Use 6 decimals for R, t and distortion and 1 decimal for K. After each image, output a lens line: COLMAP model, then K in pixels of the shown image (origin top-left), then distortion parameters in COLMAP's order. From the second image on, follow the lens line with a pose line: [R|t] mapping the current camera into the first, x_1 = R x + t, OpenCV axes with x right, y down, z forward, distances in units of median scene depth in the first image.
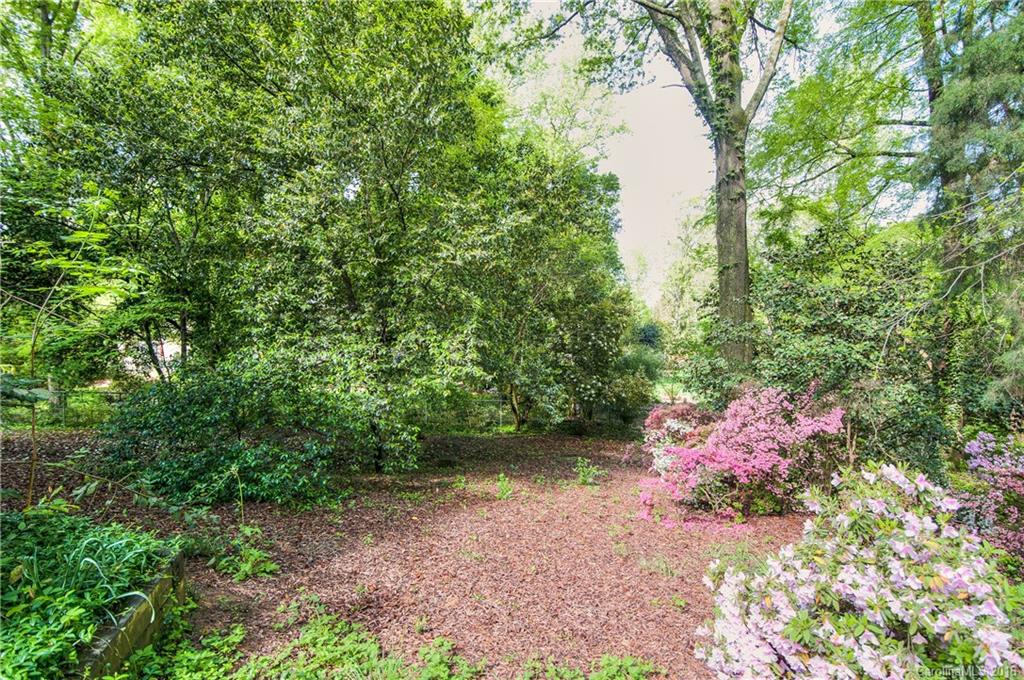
lens RADIAL K [[486.7, 0, 515.1], [0, 486.7, 346.6], [0, 0, 1]] dist [-0.013131, -0.000308]
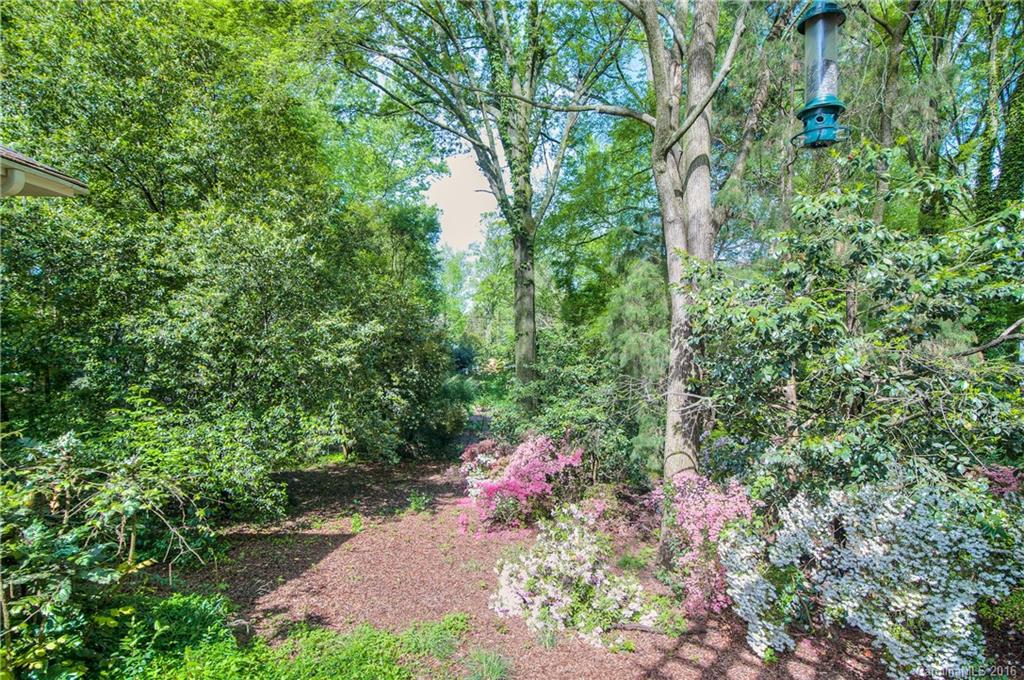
lens RADIAL K [[486.7, 0, 515.1], [0, 486.7, 346.6], [0, 0, 1]] dist [-0.013131, -0.000308]
pose [[0.930509, 0.004938, 0.366237, -0.108690], [-0.001828, 0.999959, -0.008837, -0.173850], [-0.366265, 0.007554, 0.930480, -0.371477]]
